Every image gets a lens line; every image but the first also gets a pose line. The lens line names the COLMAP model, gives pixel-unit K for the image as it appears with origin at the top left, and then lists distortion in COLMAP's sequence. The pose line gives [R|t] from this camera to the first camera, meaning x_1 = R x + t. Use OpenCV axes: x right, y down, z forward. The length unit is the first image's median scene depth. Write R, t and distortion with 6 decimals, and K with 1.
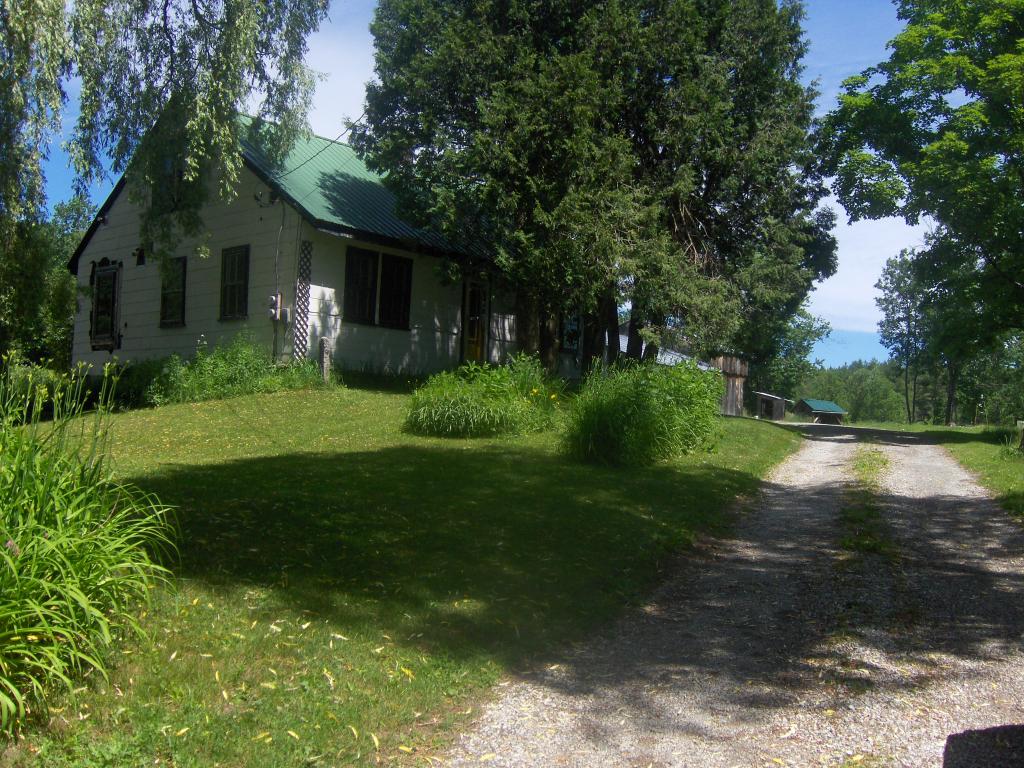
lens RADIAL K [[1069.9, 0, 516.9], [0, 1069.9, 383.6], [0, 0, 1]] dist [-0.234019, 0.175437]
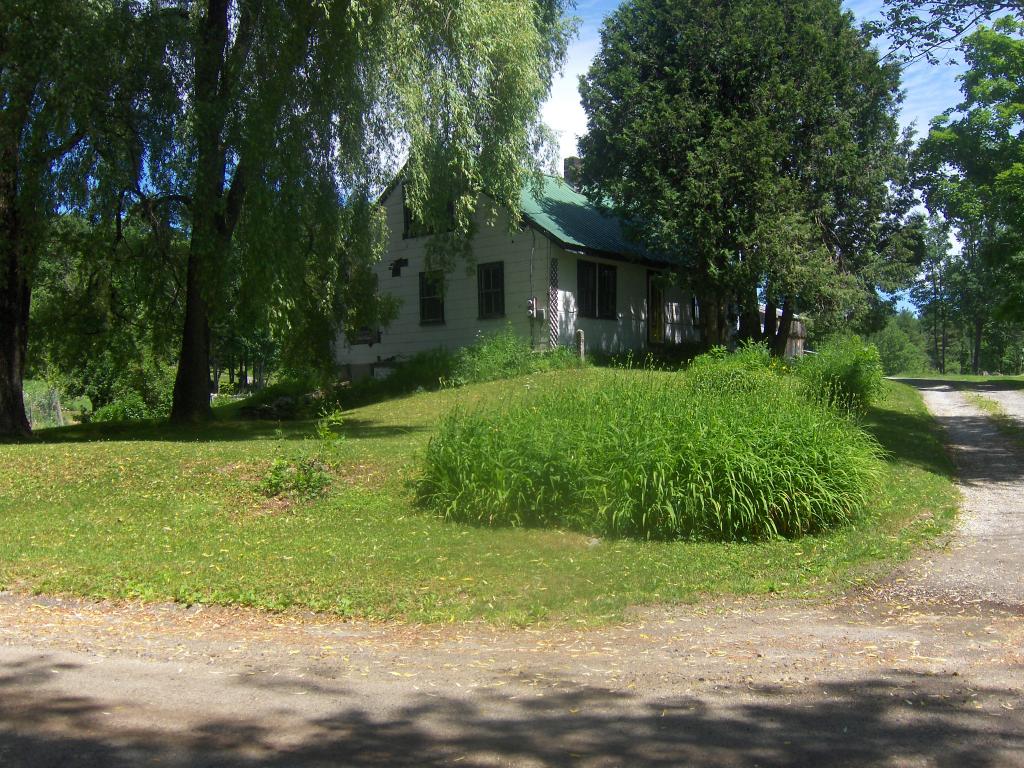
lens RADIAL K [[1069.9, 0, 516.9], [0, 1069.9, 383.6], [0, 0, 1]] dist [-0.234019, 0.175437]
pose [[0.999081, -0.042836, -0.001607, -0.239474], [0.042866, 0.998537, 0.032967, -0.021519], [0.000193, -0.033006, 0.999455, -0.341383]]
